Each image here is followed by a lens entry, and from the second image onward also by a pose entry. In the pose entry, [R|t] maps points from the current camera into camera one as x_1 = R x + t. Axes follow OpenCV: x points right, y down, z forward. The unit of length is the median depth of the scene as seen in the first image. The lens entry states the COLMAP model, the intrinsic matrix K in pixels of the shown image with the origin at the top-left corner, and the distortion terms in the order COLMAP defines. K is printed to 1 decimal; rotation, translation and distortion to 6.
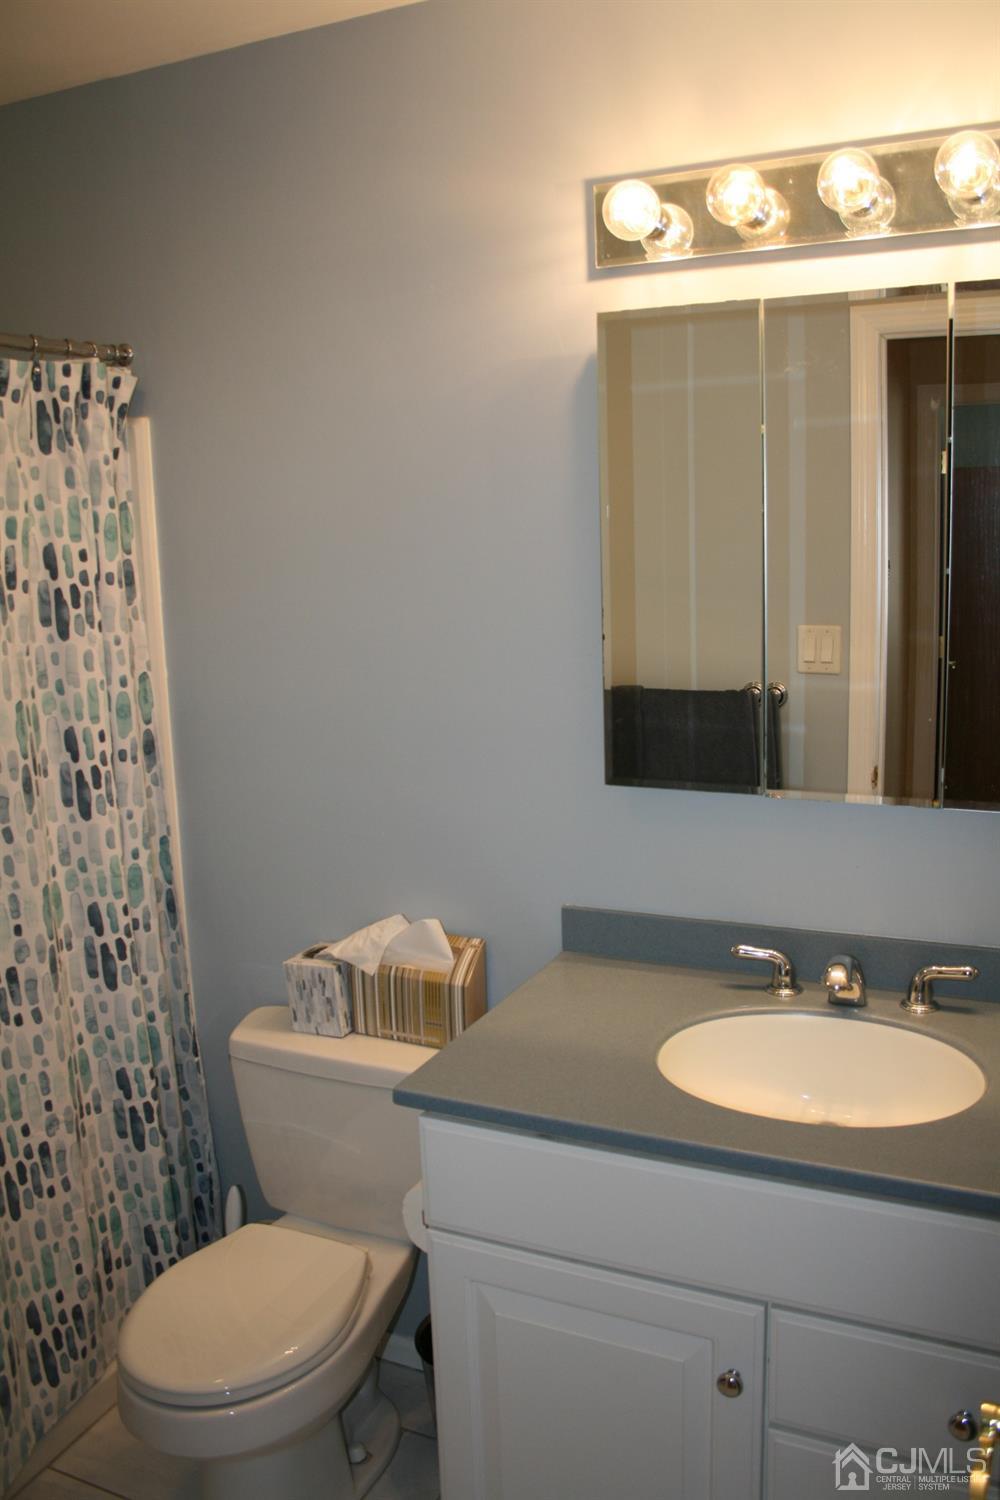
lens RADIAL K [[1254.1, 0, 500.0], [0, 1254.1, 750.0], [0, 0, 1]] dist [-0.157040, 0.129460]
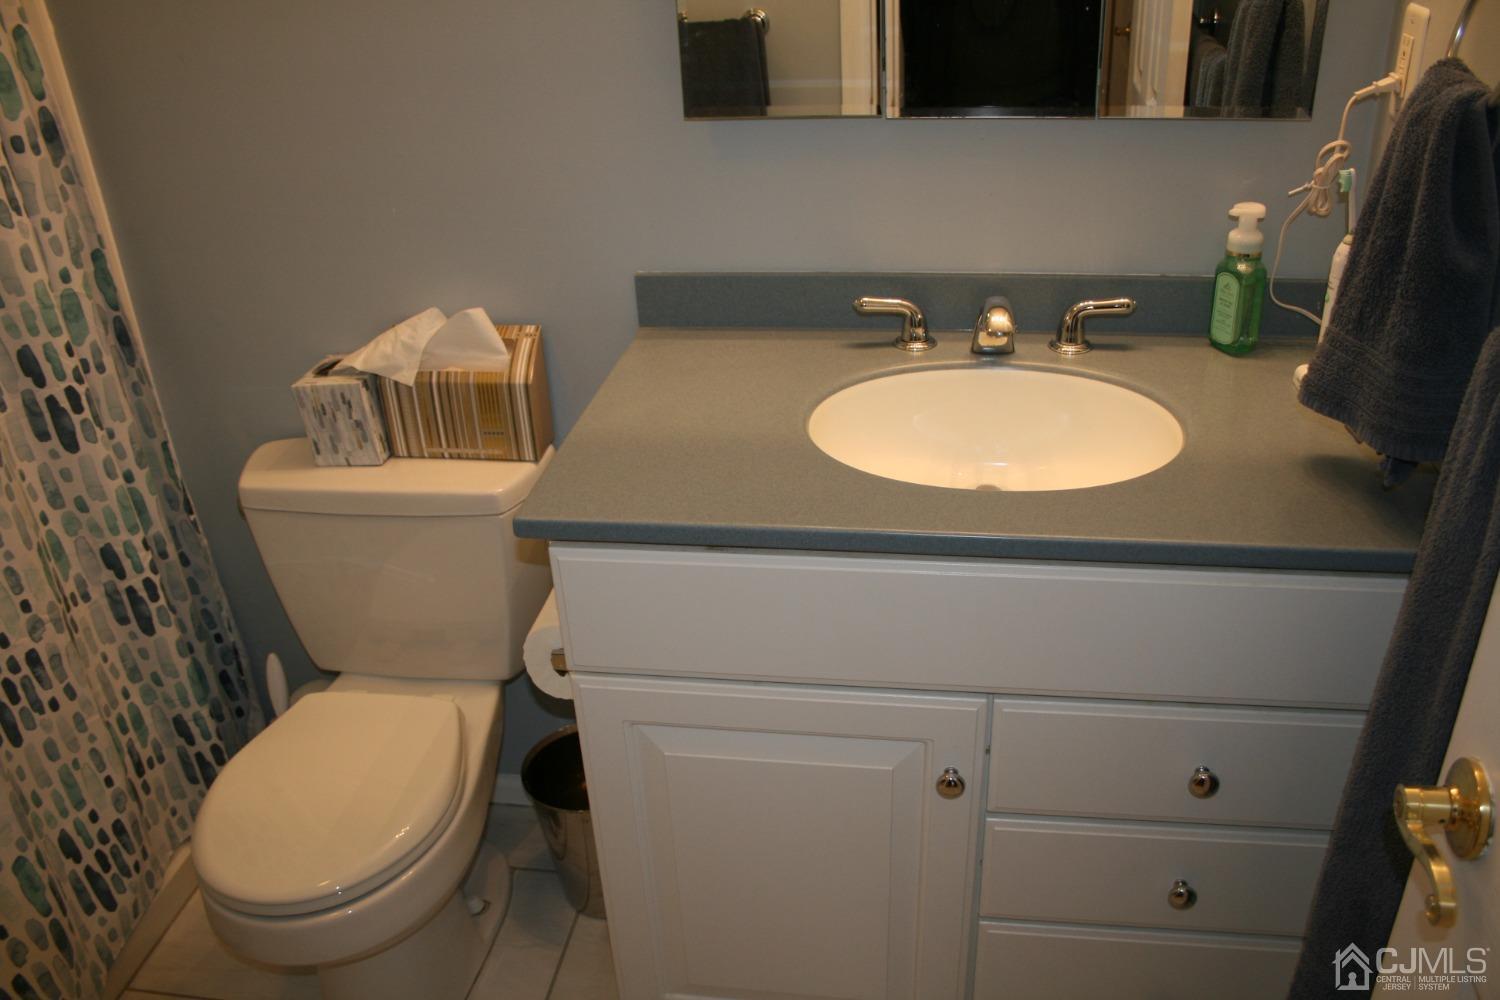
lens RADIAL K [[1254.1, 0, 751.3], [0, 1254.1, 543.0], [0, 0, 1]] dist [-0.157040, 0.129460]
pose [[0.958614, -0.153202, 0.239977, -0.092439], [0.067612, 0.941268, 0.330822, 0.022073], [-0.276566, -0.300905, 0.912670, 0.150669]]
